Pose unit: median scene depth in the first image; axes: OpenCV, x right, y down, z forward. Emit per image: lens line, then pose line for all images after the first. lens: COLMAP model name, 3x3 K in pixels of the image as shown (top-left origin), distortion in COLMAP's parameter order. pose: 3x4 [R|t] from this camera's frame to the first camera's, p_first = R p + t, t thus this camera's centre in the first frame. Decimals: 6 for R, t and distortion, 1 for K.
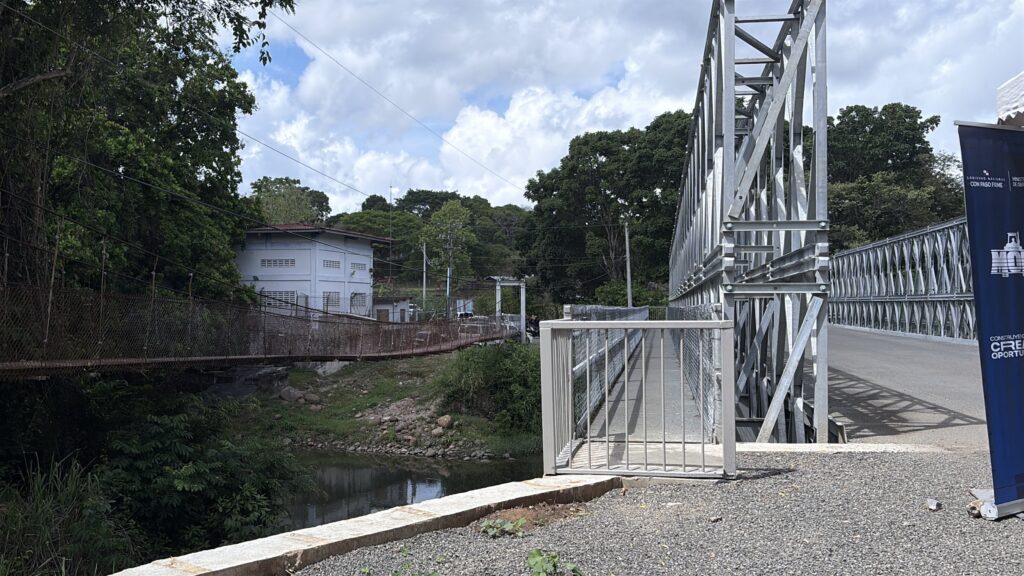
lens RADIAL K [[1057.3, 0, 510.3], [0, 1057.3, 290.2], [0, 0, 1]] dist [0.026230, 0.000000]
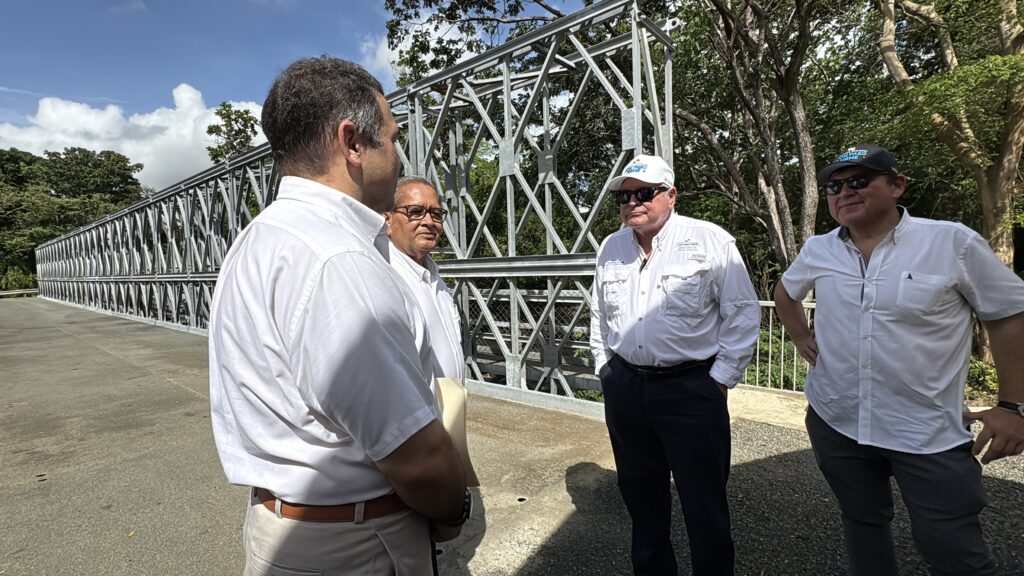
lens RADIAL K [[467.2, 0, 511.9], [0, 467.2, 290.2], [0, 0, 1]] dist [-0.001075, -0.000527]
pose [[0.497298, -0.066407, 0.865035, 0.041041], [0.019350, 0.997667, 0.065465, -0.000371], [-0.867364, -0.015817, 0.497423, 0.120329]]
